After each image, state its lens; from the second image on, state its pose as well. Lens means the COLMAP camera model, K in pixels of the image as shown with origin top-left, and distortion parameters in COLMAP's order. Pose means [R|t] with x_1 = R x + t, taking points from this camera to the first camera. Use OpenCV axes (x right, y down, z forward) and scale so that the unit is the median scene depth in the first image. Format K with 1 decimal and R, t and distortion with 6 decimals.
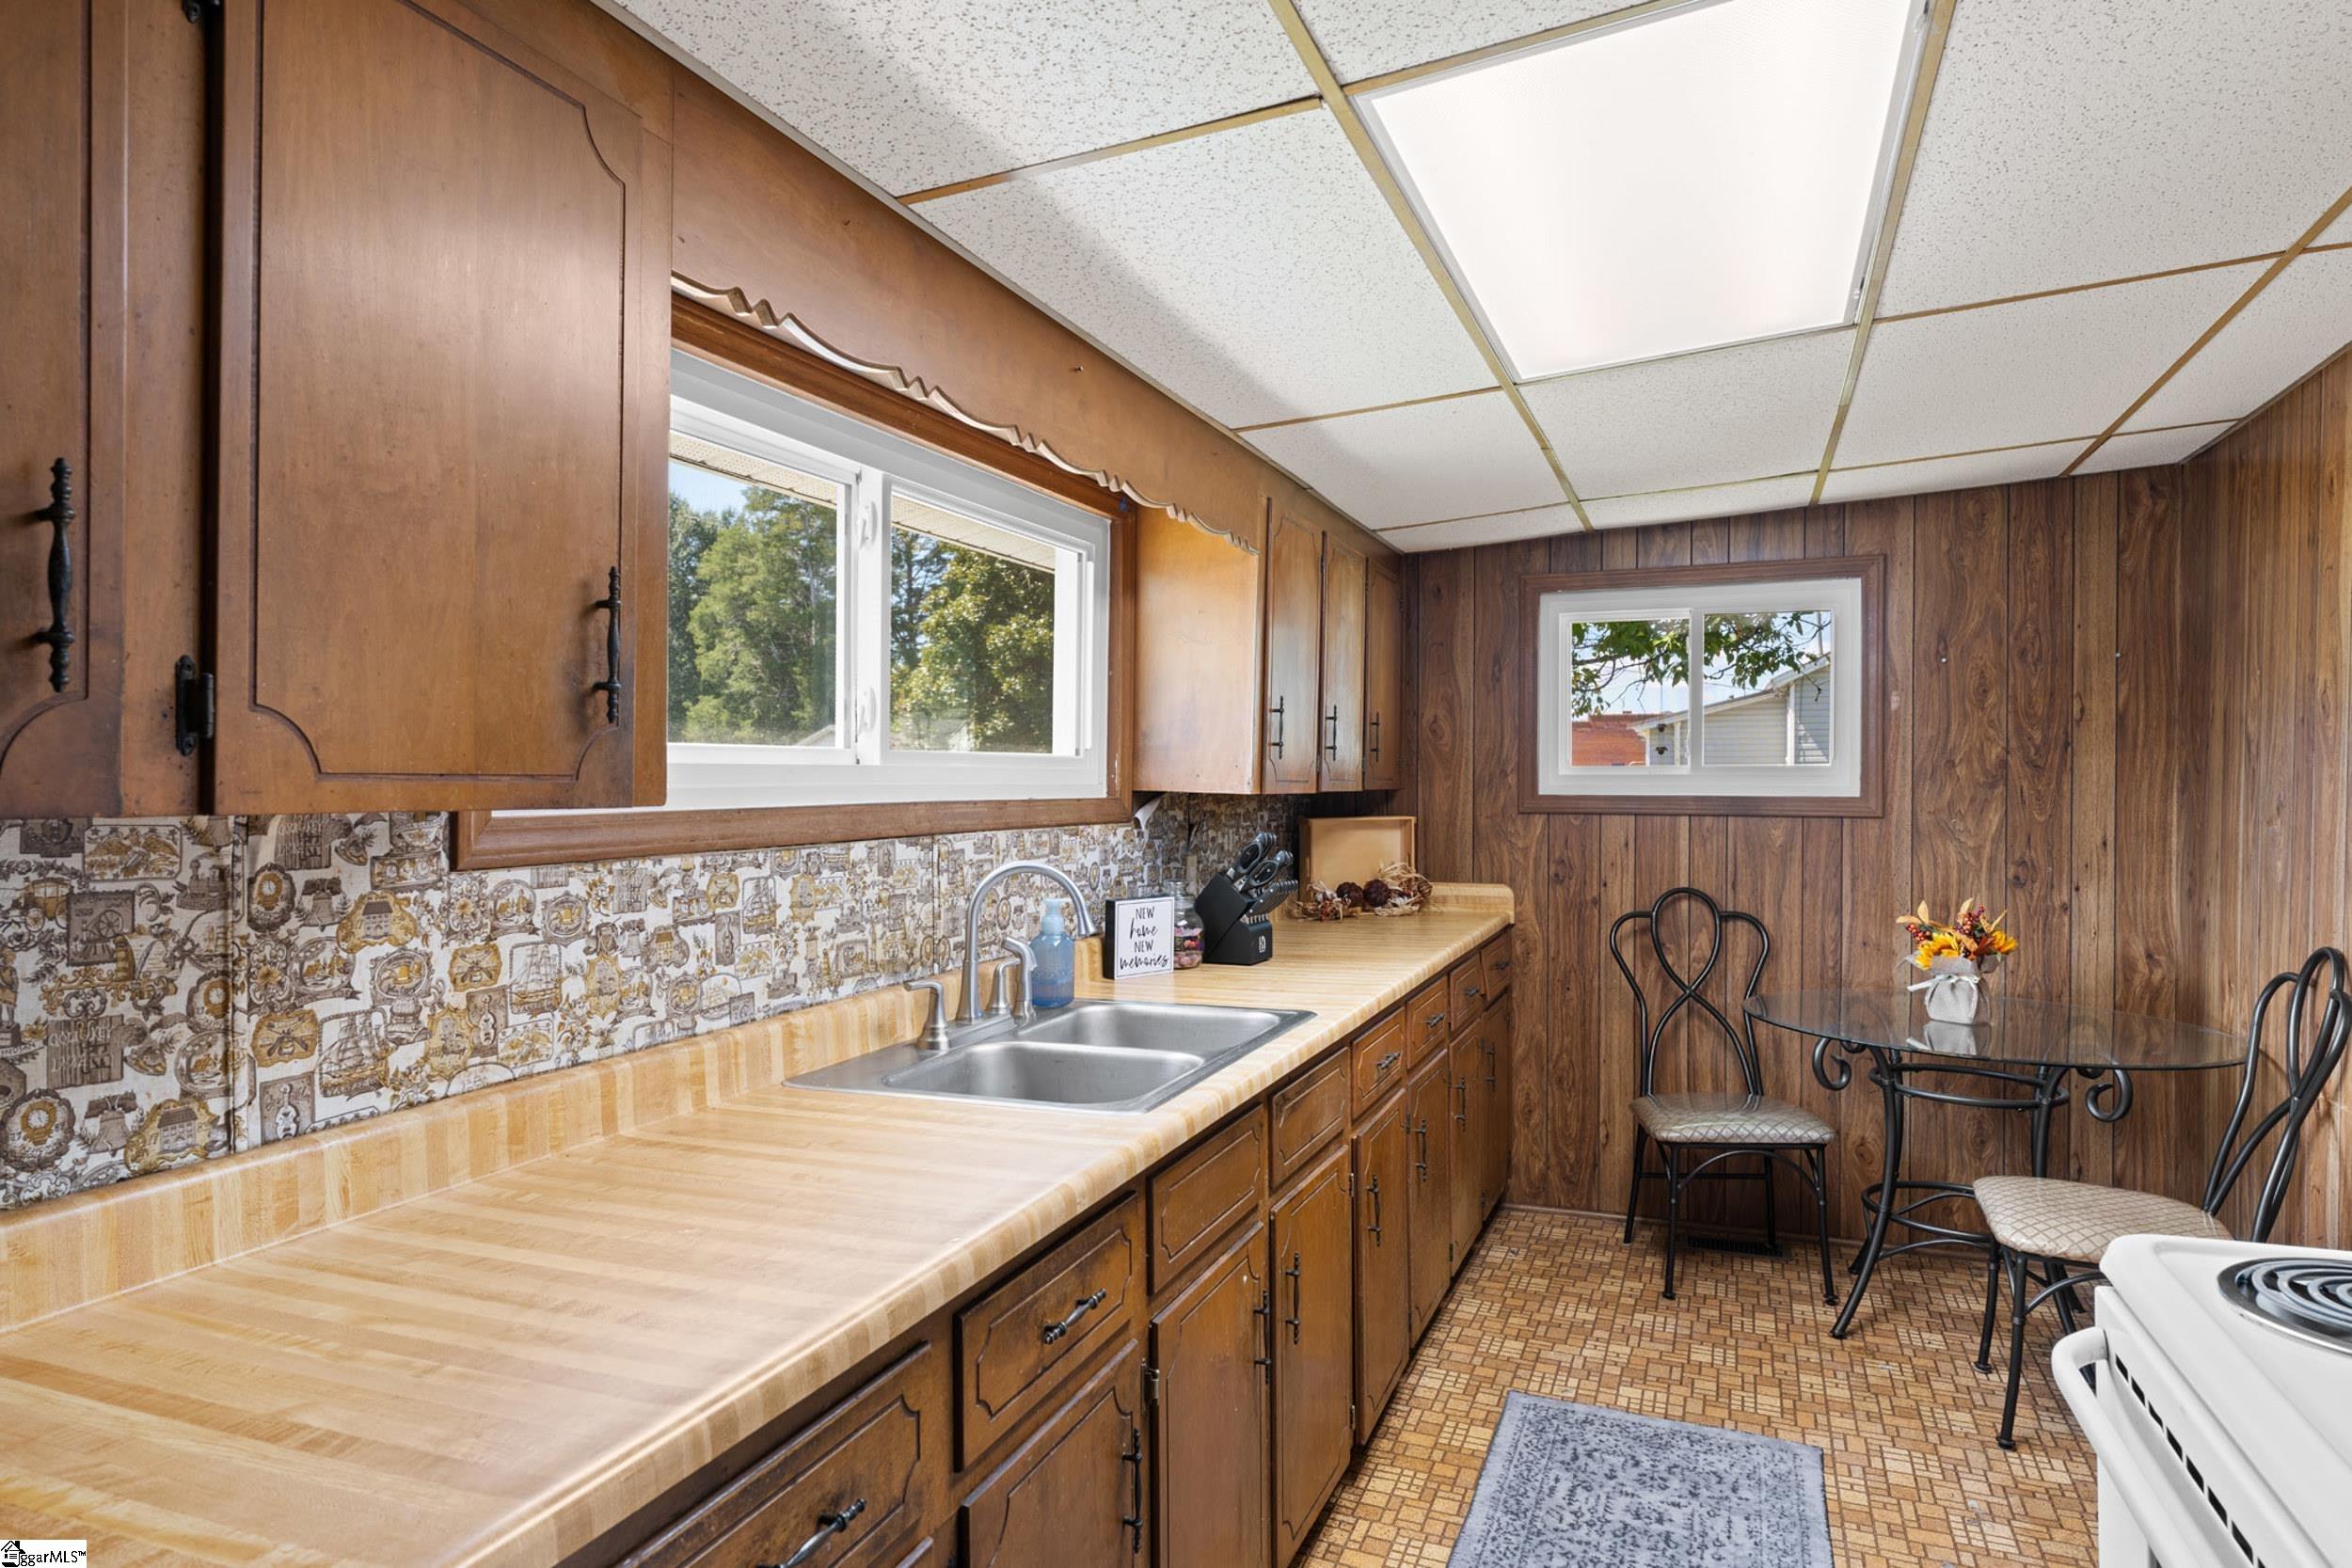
lens RADIAL K [[1355.4, 0, 1132.0], [0, 1355.4, 888.9], [0, 0, 1]] dist [0.000303, -0.000839]
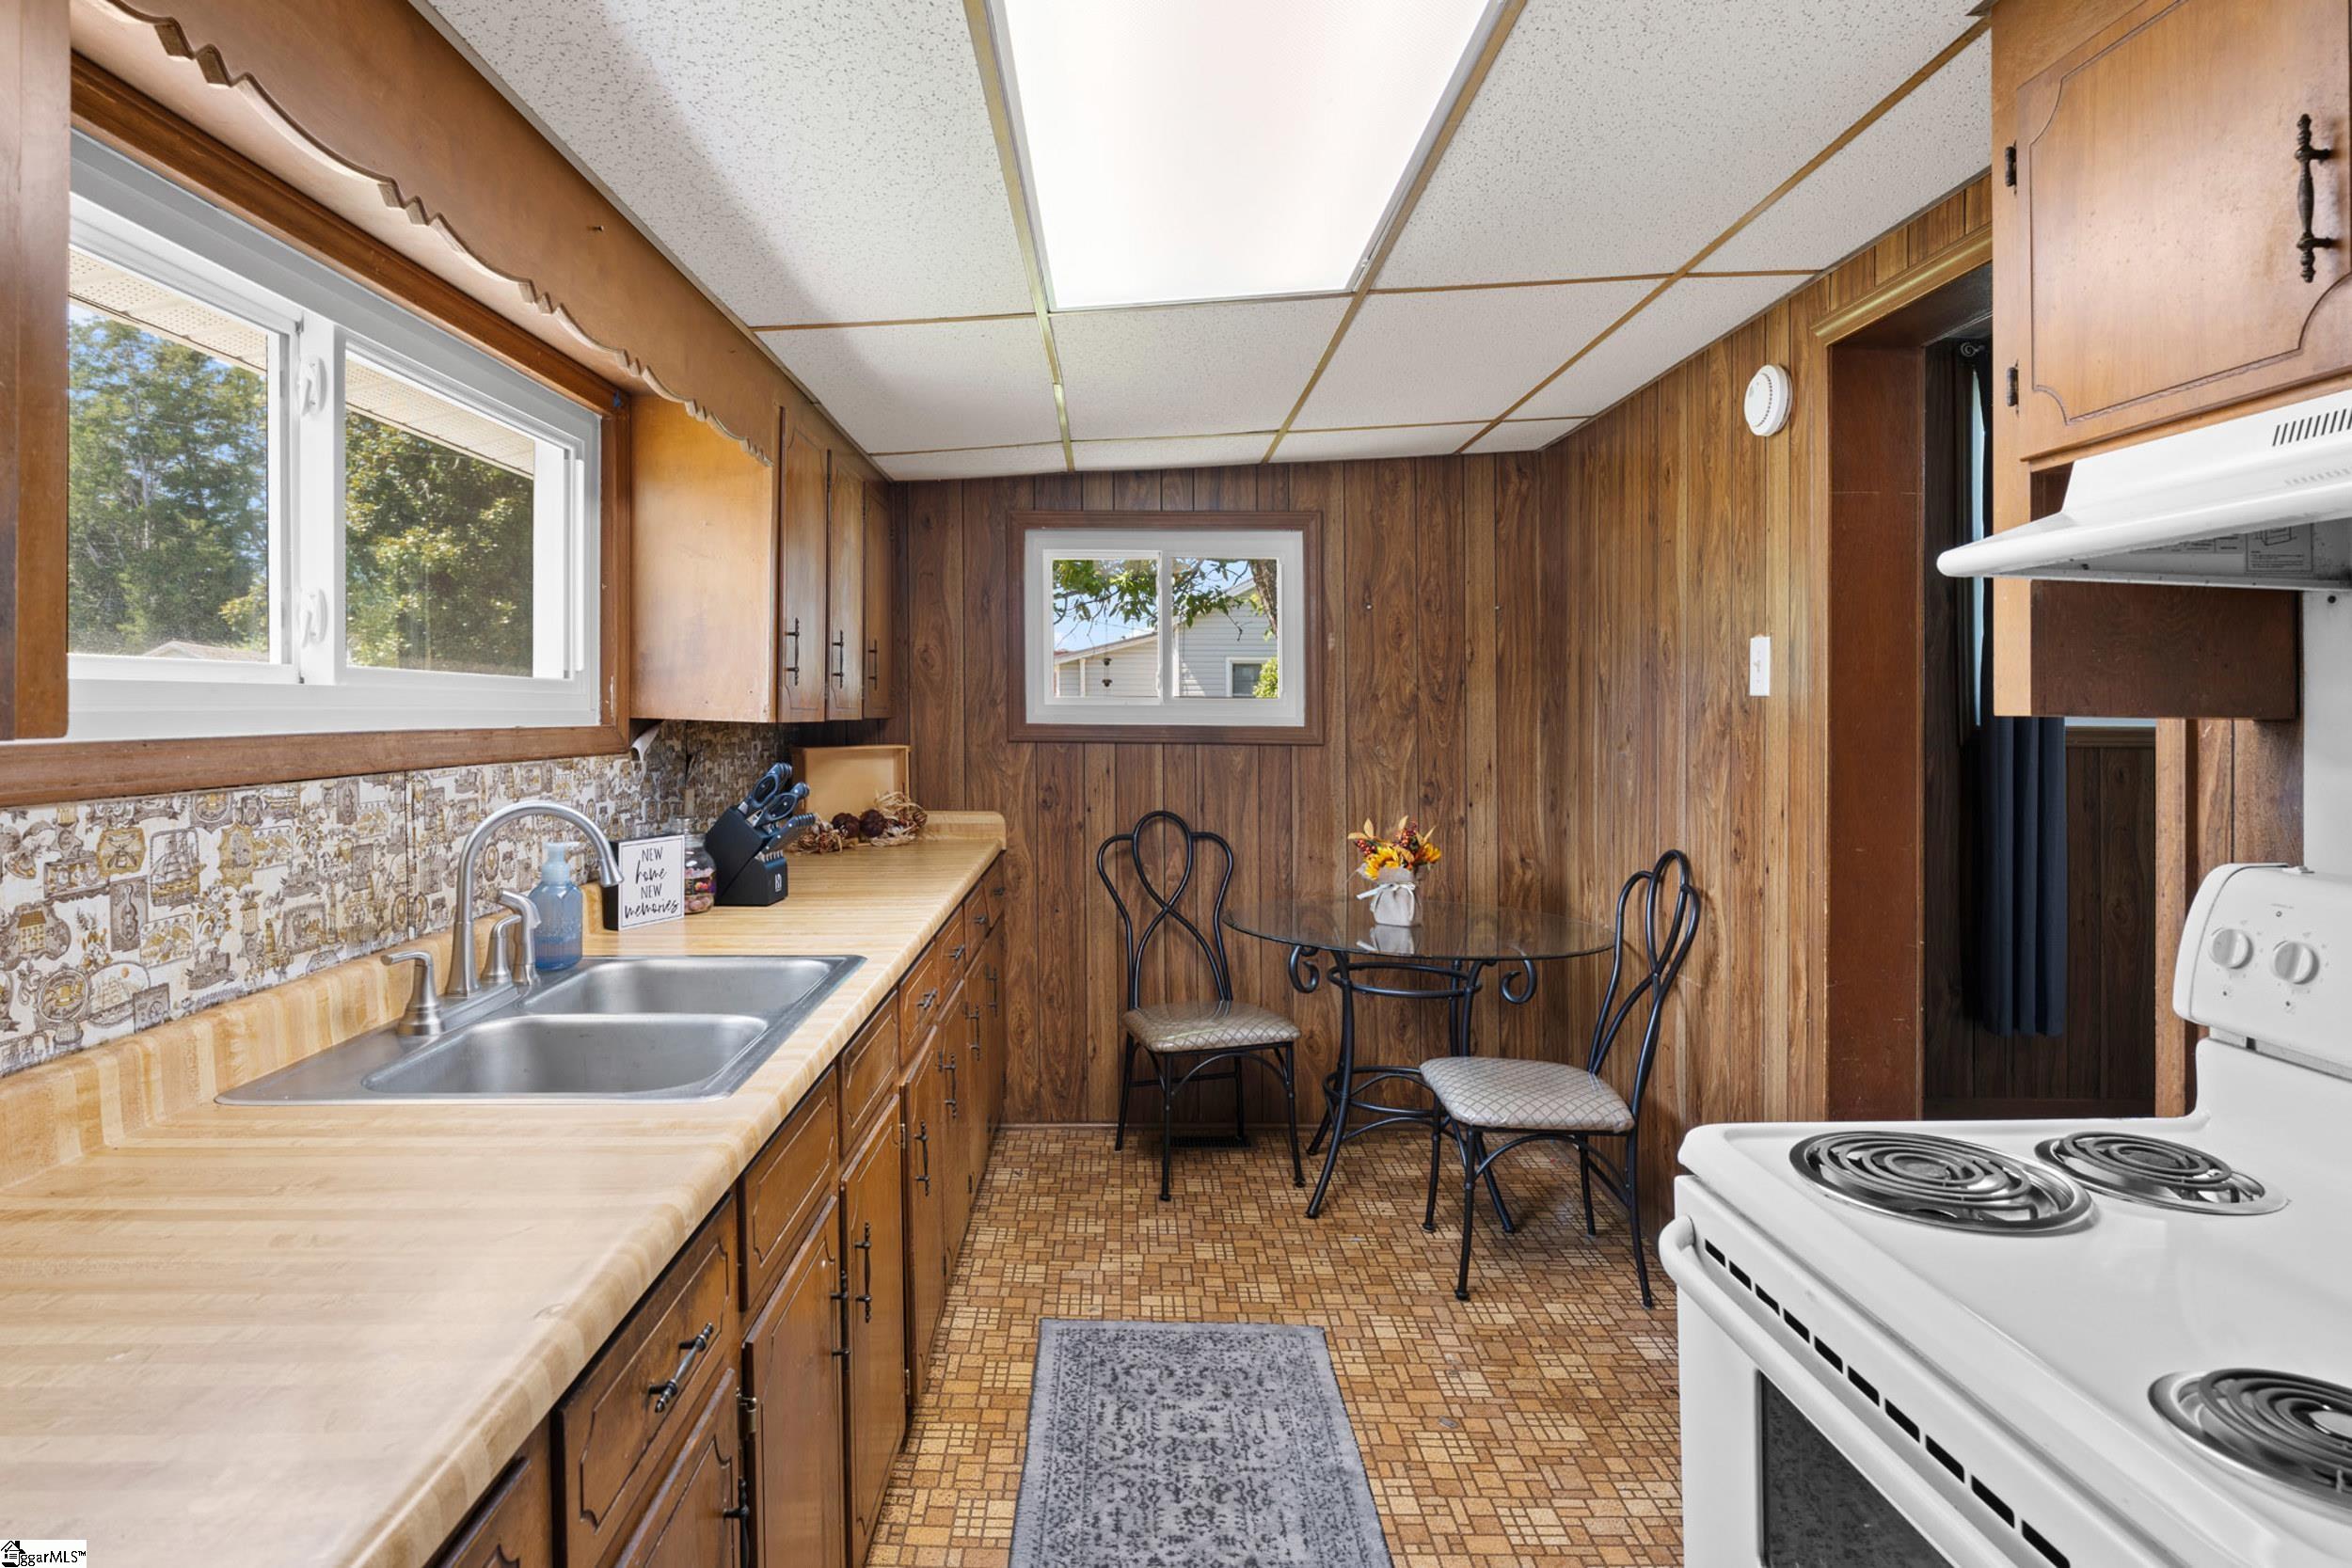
lens RADIAL K [[1313.0, 0, 1082.6], [0, 1313.0, 792.6], [0, 0, 1]] dist [0.000285, -0.001032]
pose [[0.926208, -0.017157, 0.376622, -0.053211], [0.023395, 0.999654, -0.011994, -0.005966], [-0.376286, 0.019920, 0.926289, 0.084948]]
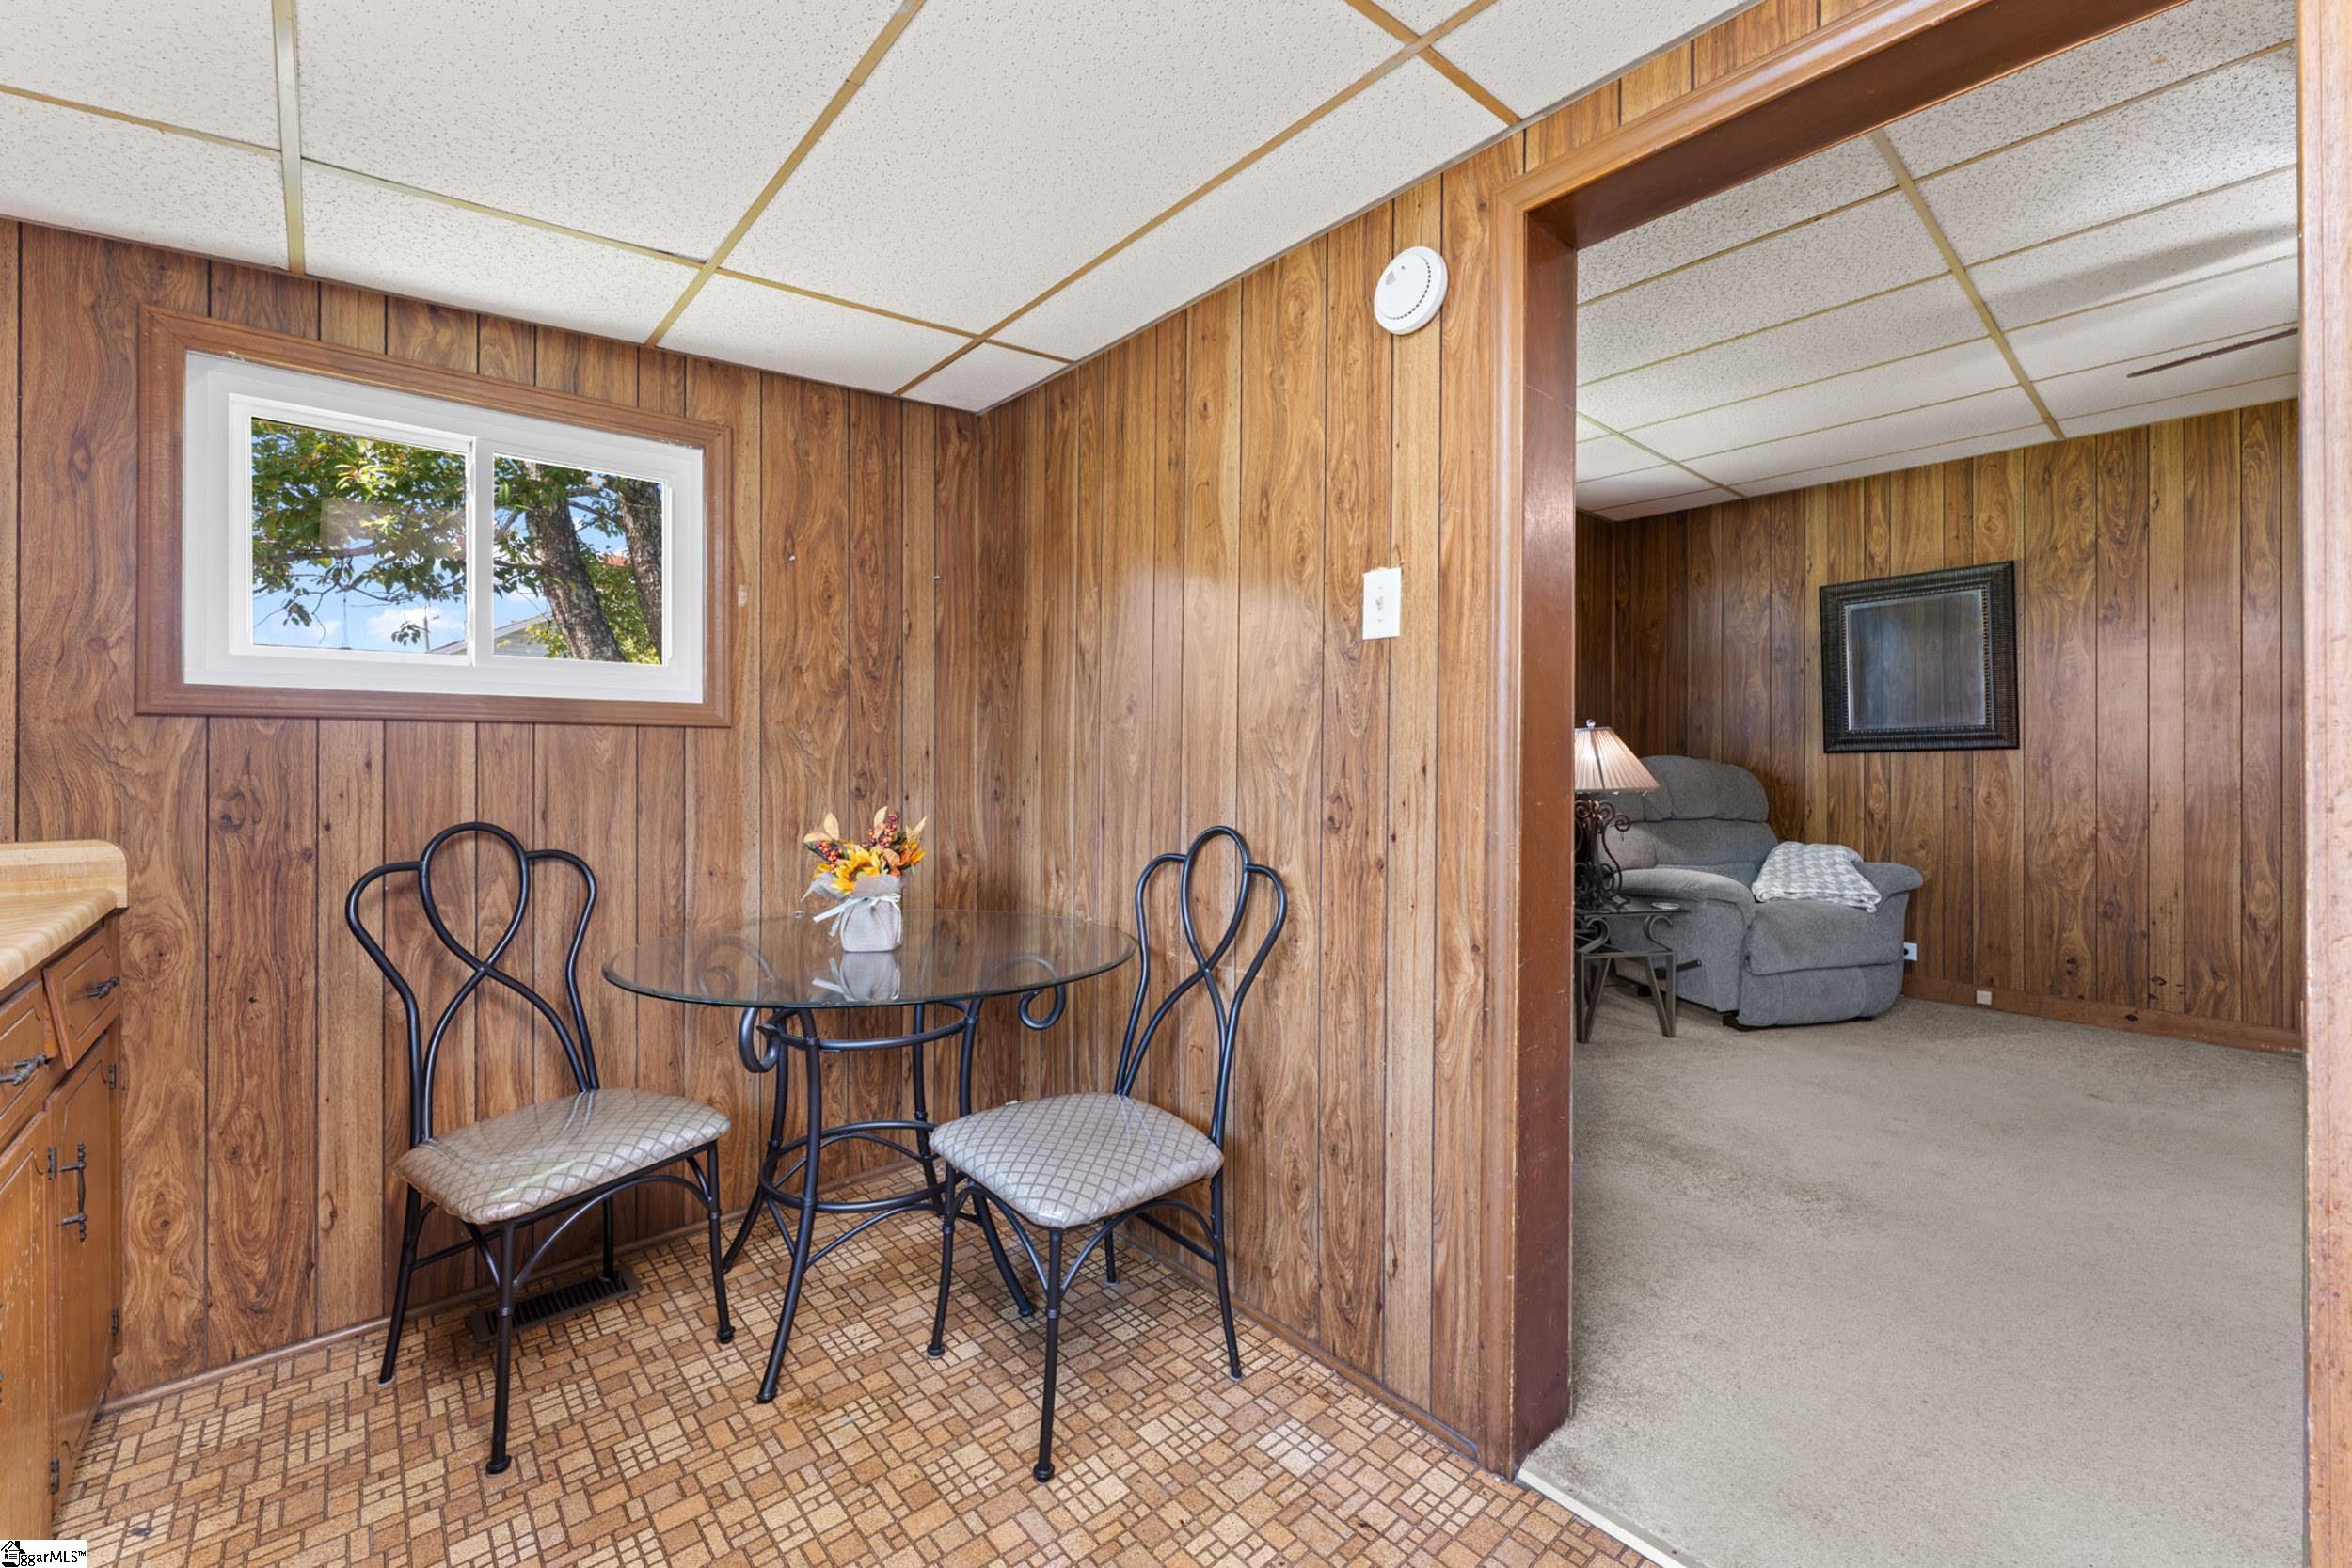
lens RADIAL K [[946.0, 0, 1175.6], [0, 946.0, 740.1], [0, 0, 1]] dist [0.000602, -0.000028]
pose [[0.418518, 0.018368, 0.908023, 0.147588], [0.068550, 0.996305, -0.051749, 0.009498], [-0.905618, 0.083903, 0.415712, 0.611645]]
